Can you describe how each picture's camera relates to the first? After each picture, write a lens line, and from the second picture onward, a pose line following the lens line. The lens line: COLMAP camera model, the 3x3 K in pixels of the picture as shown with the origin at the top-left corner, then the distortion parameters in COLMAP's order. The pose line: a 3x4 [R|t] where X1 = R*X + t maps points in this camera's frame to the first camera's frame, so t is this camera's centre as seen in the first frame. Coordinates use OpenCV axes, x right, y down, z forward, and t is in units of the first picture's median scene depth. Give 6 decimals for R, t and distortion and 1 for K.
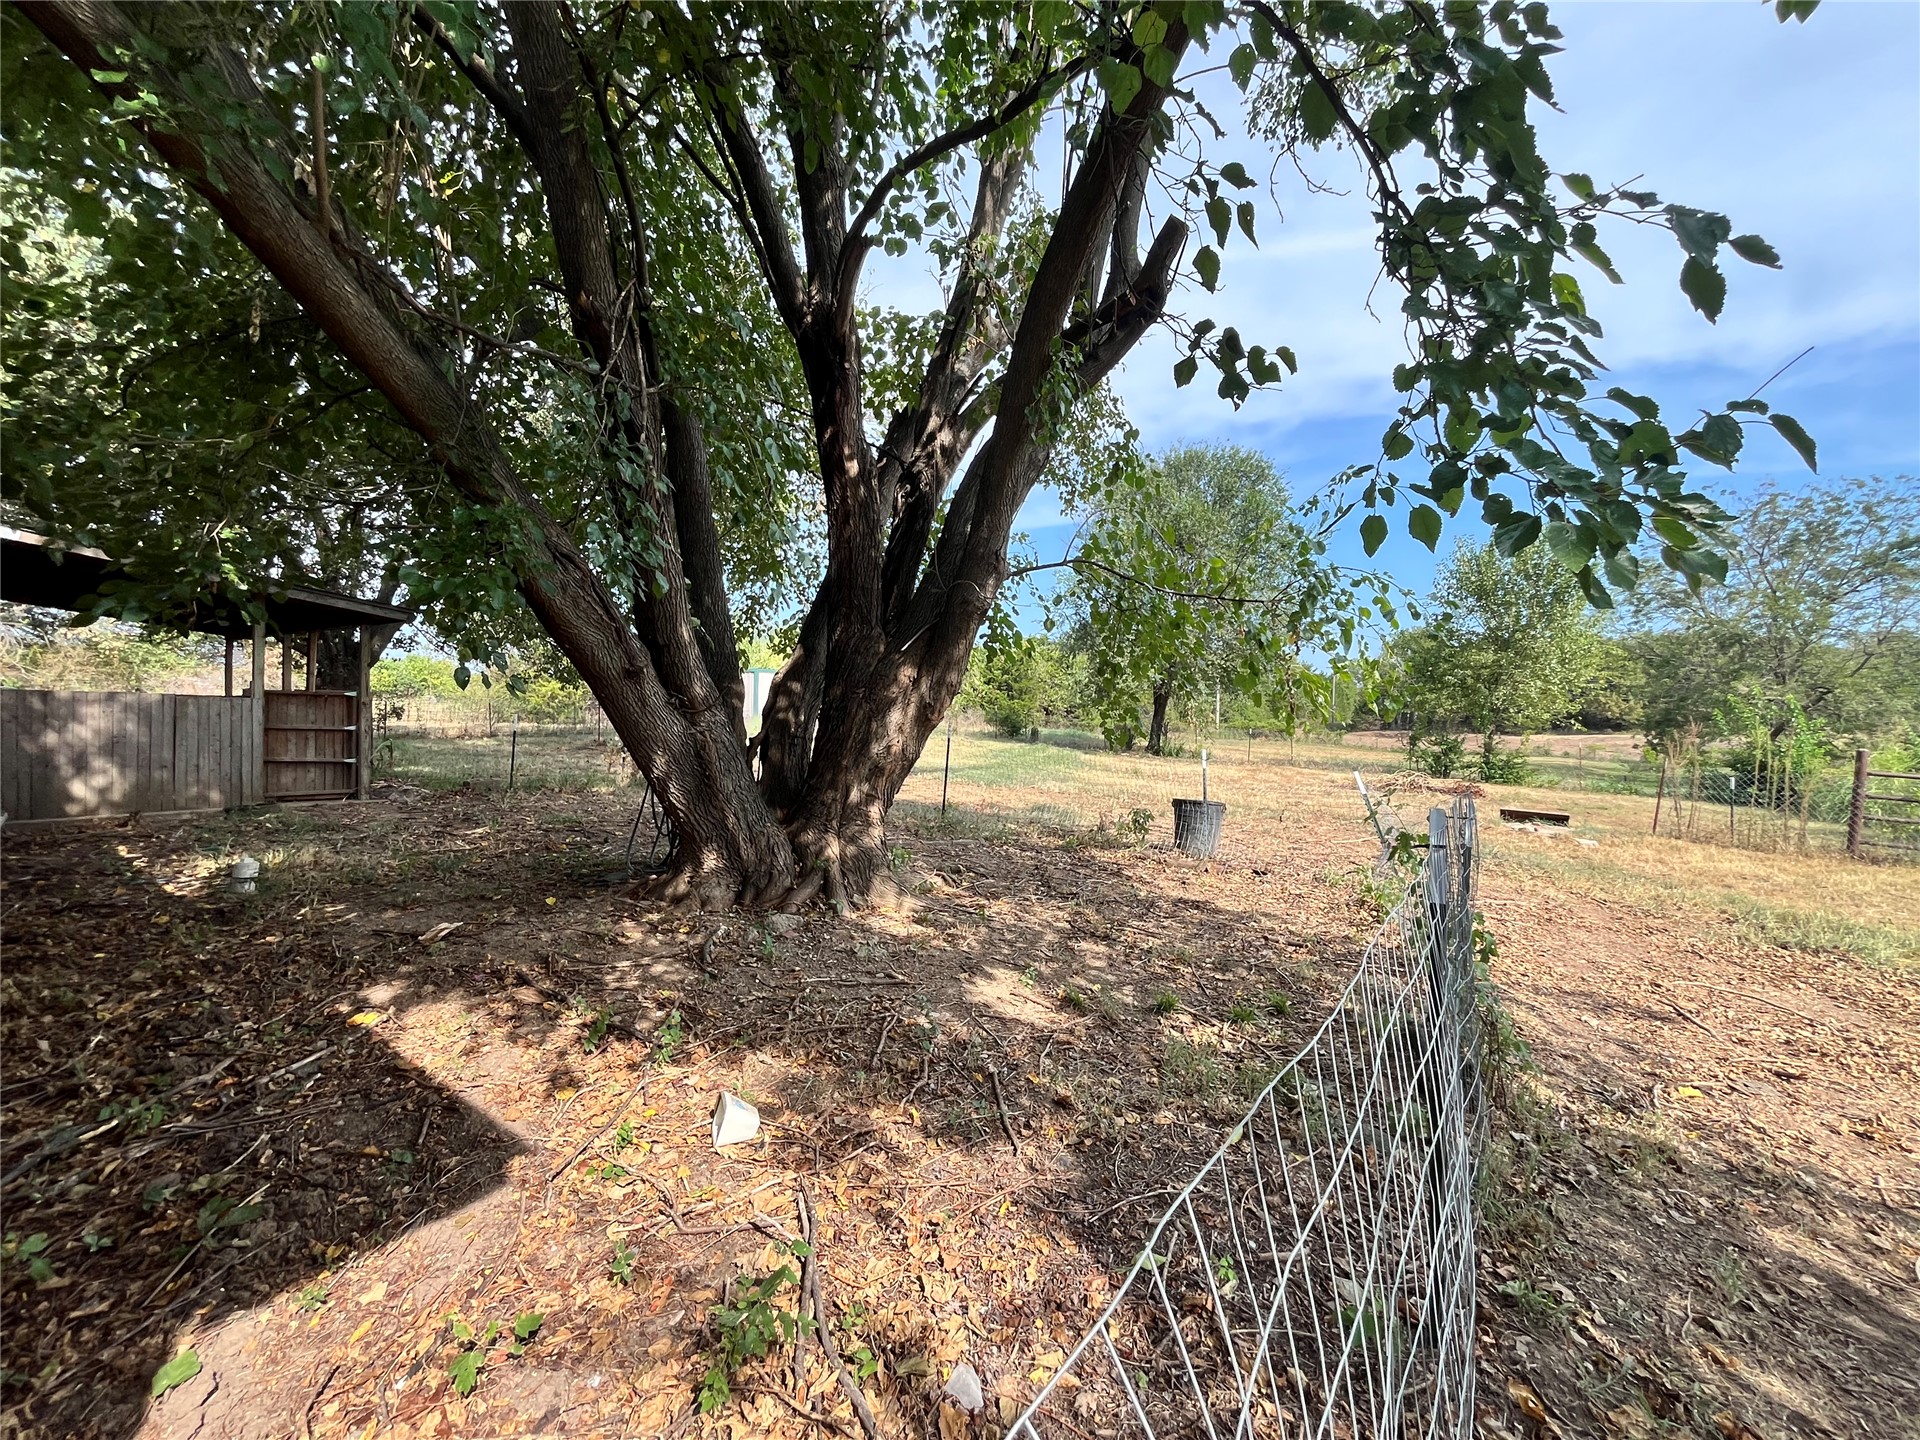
lens RADIAL K [[778.4, 0, 957.8], [0, 778.4, 716.3], [0, 0, 1]] dist [-0.001684, 0.000374]
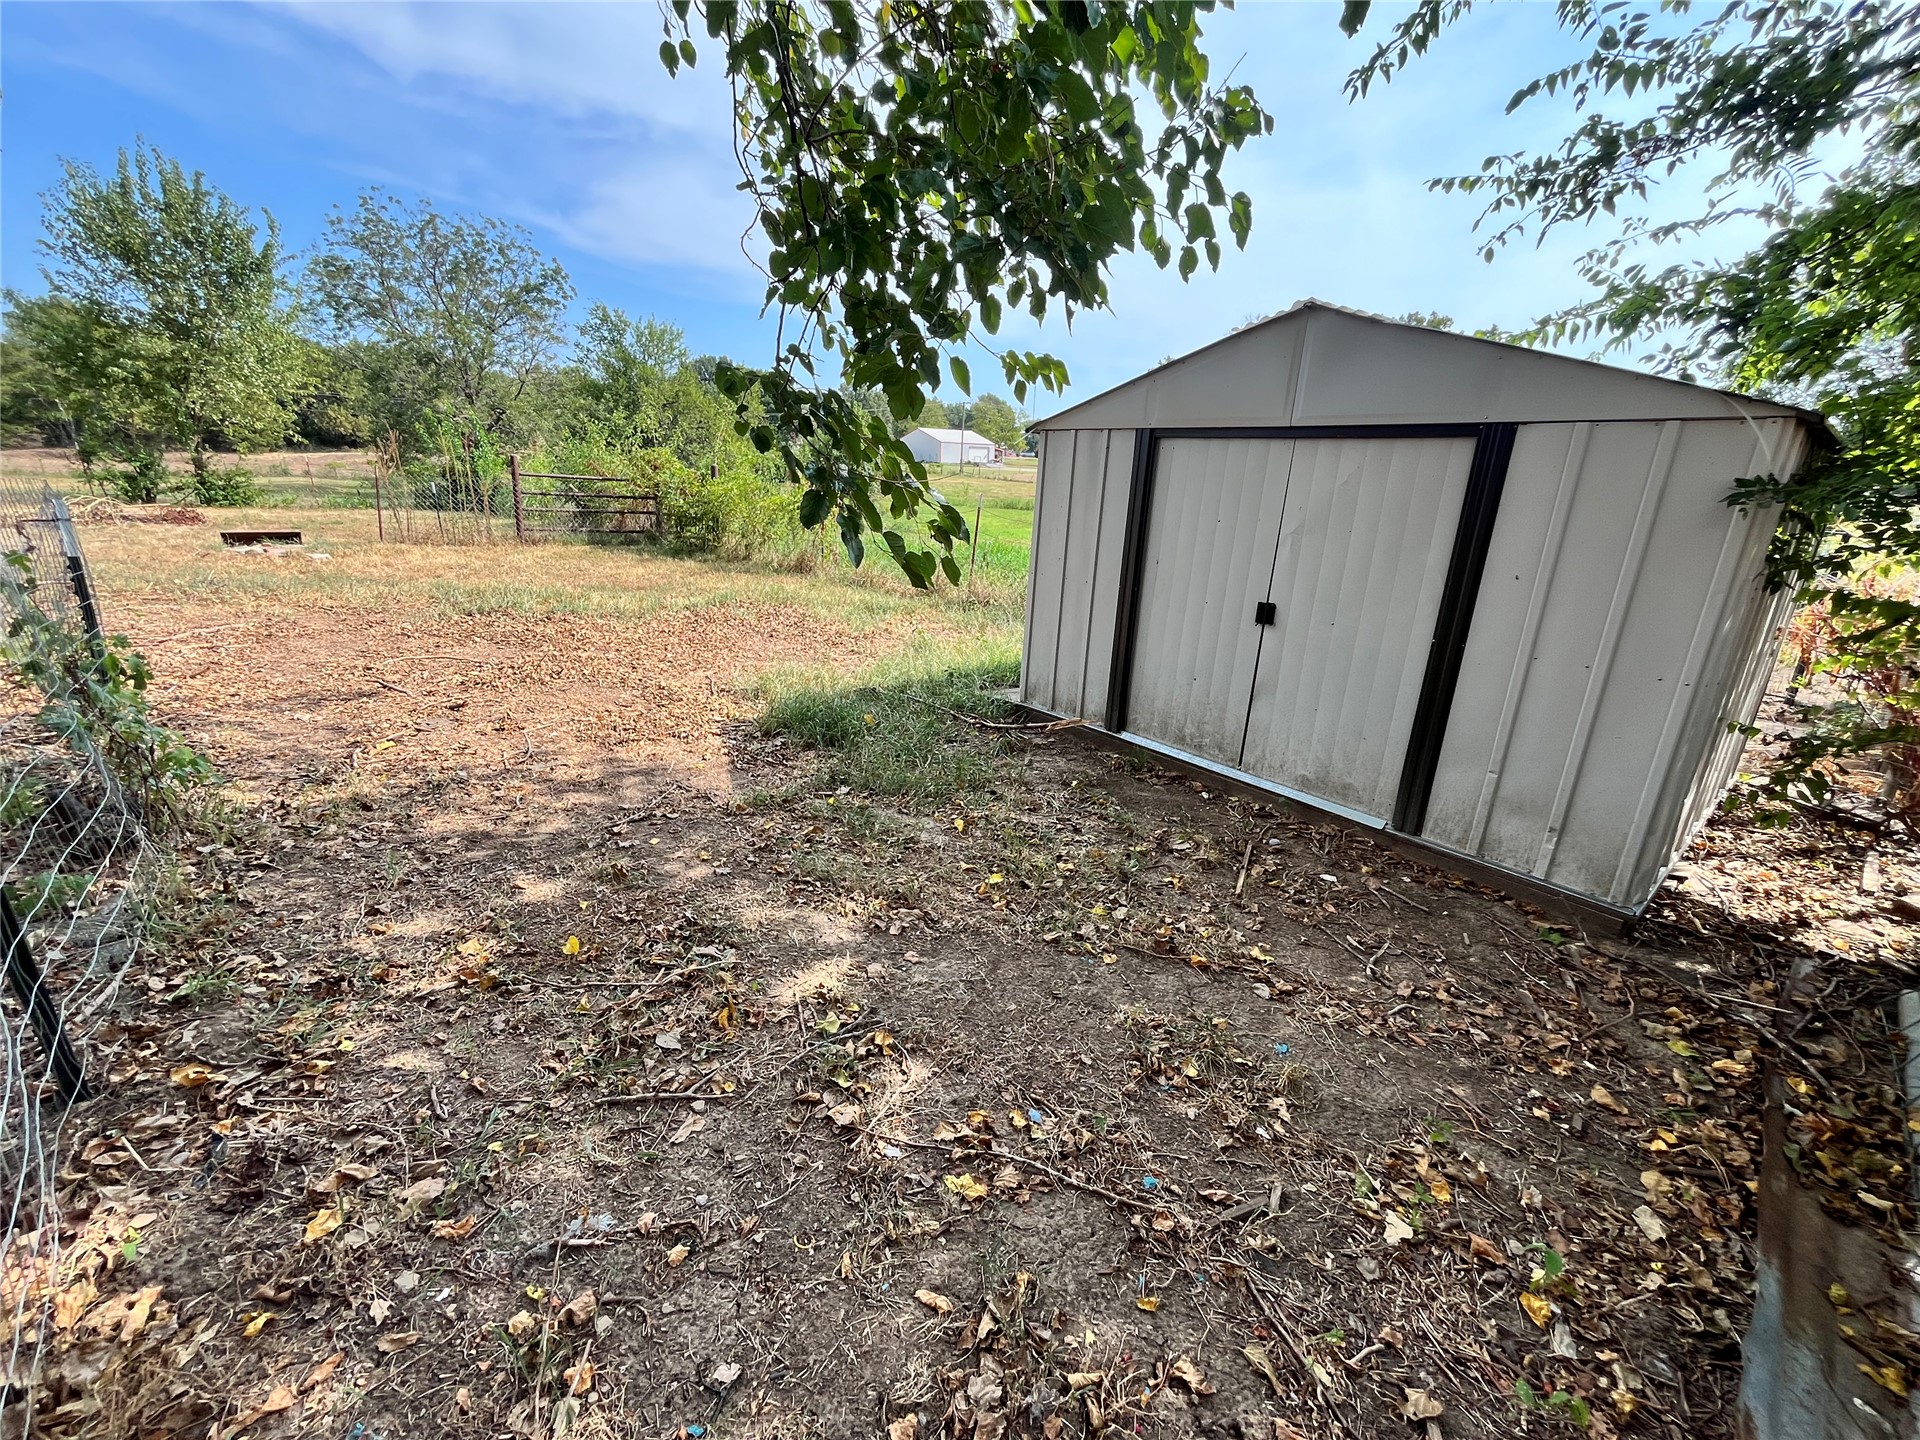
lens RADIAL K [[778.4, 0, 951.0], [0, 778.4, 718.5], [0, 0, 1]] dist [-0.001684, 0.000374]
pose [[0.241291, -0.317713, 0.916972, 0.015562], [-0.017111, 0.943351, 0.331355, 0.007711], [-0.970302, -0.095644, 0.222185, -0.010319]]
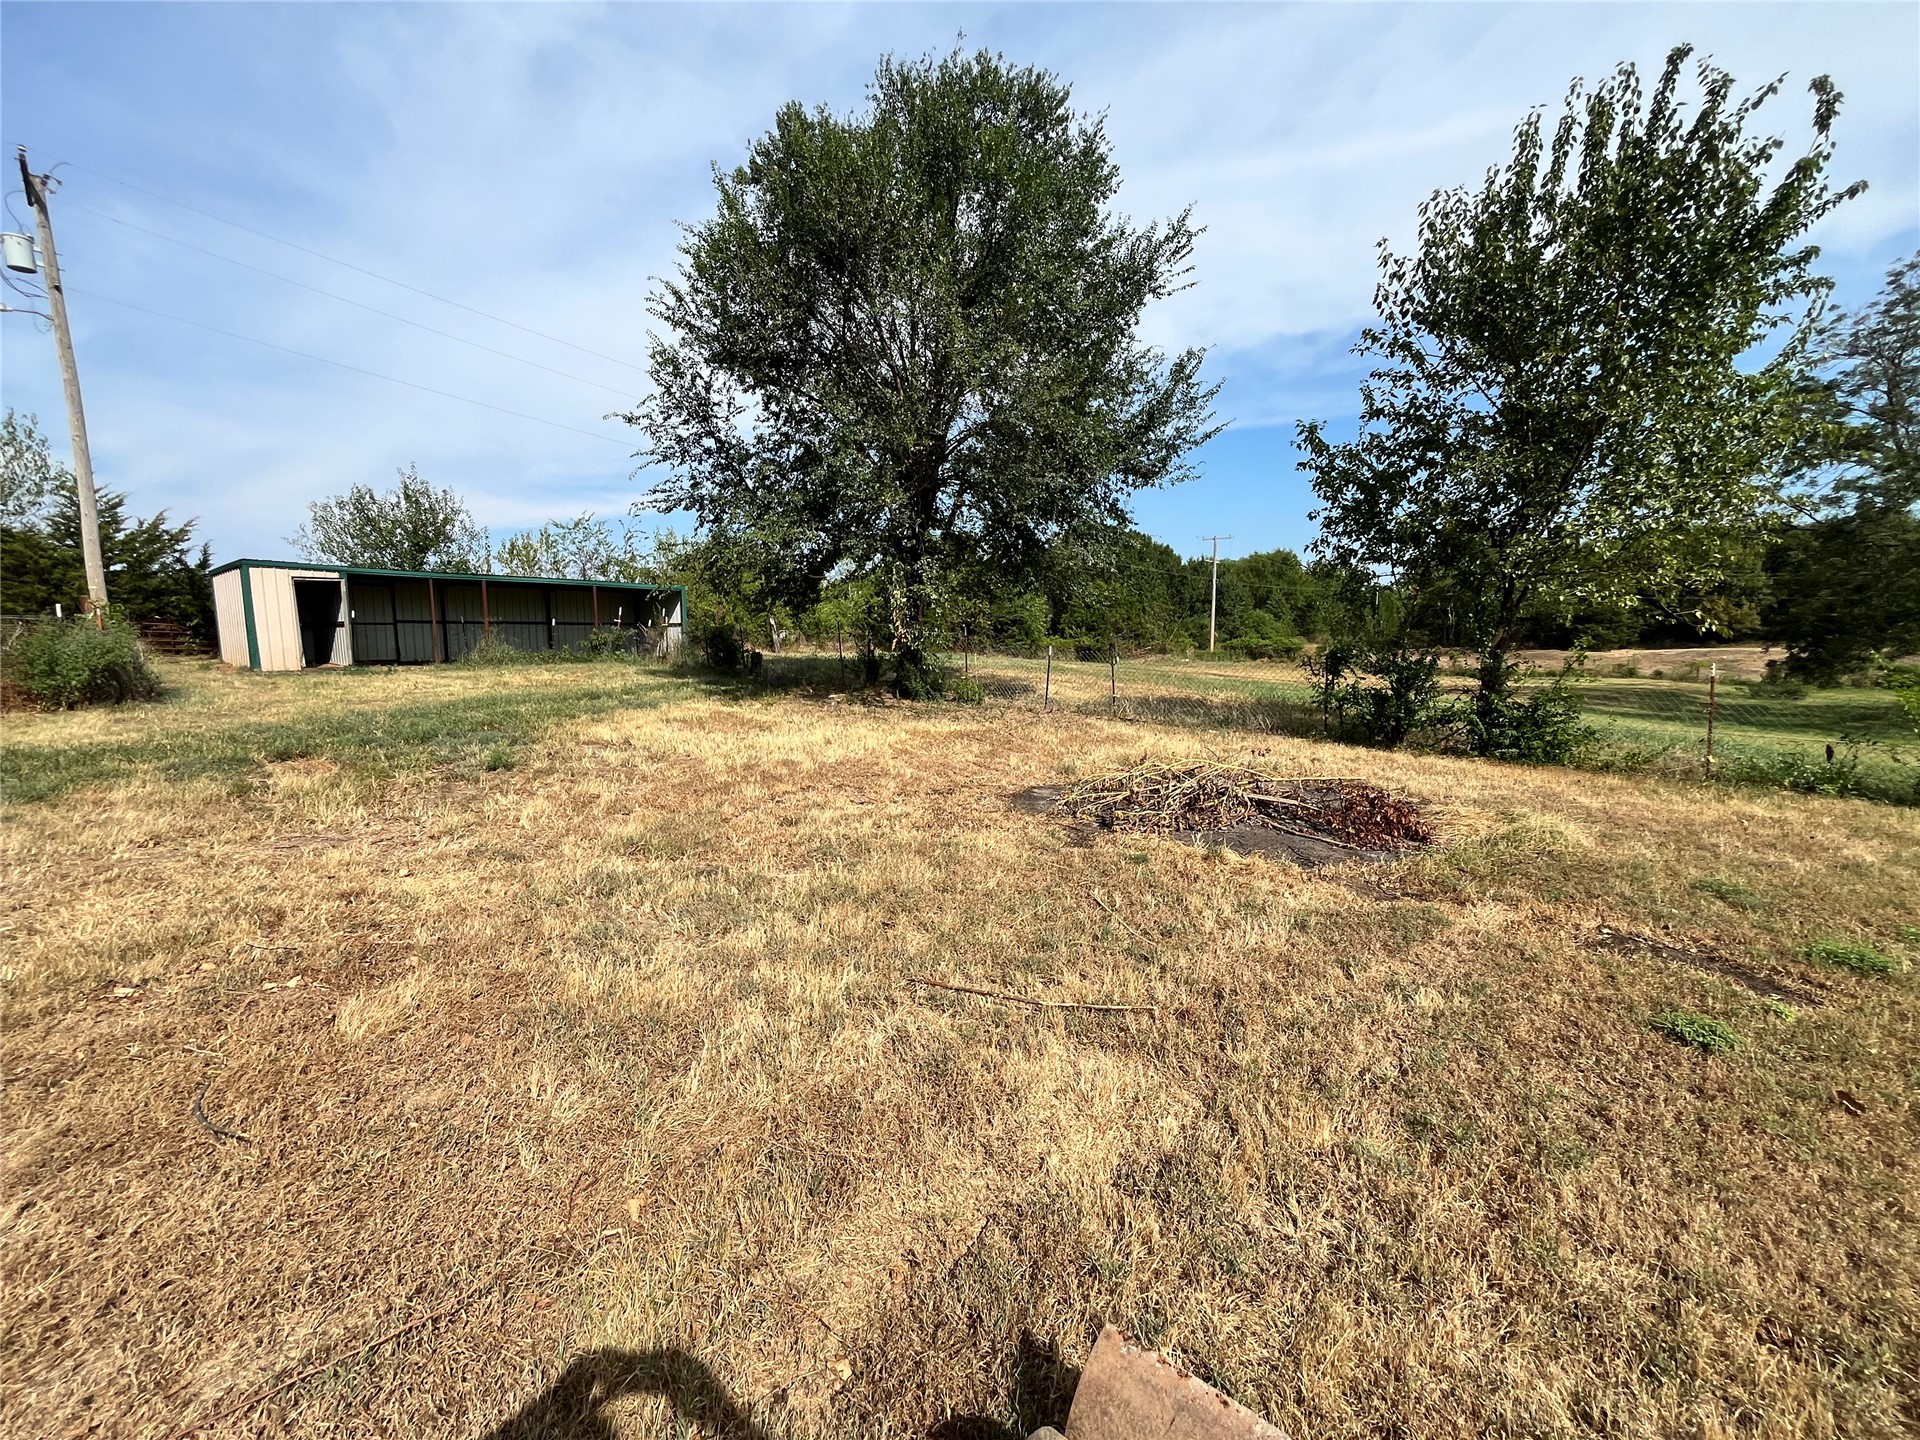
lens RADIAL K [[778.4, 0, 957.7], [0, 778.4, 720.4], [0, 0, 1]] dist [-0.001684, 0.000374]
pose [[0.997768, -0.010088, -0.066013, 0.421906], [0.016770, 0.994697, 0.101471, 0.014689], [0.064639, -0.102352, 0.992646, 0.555765]]
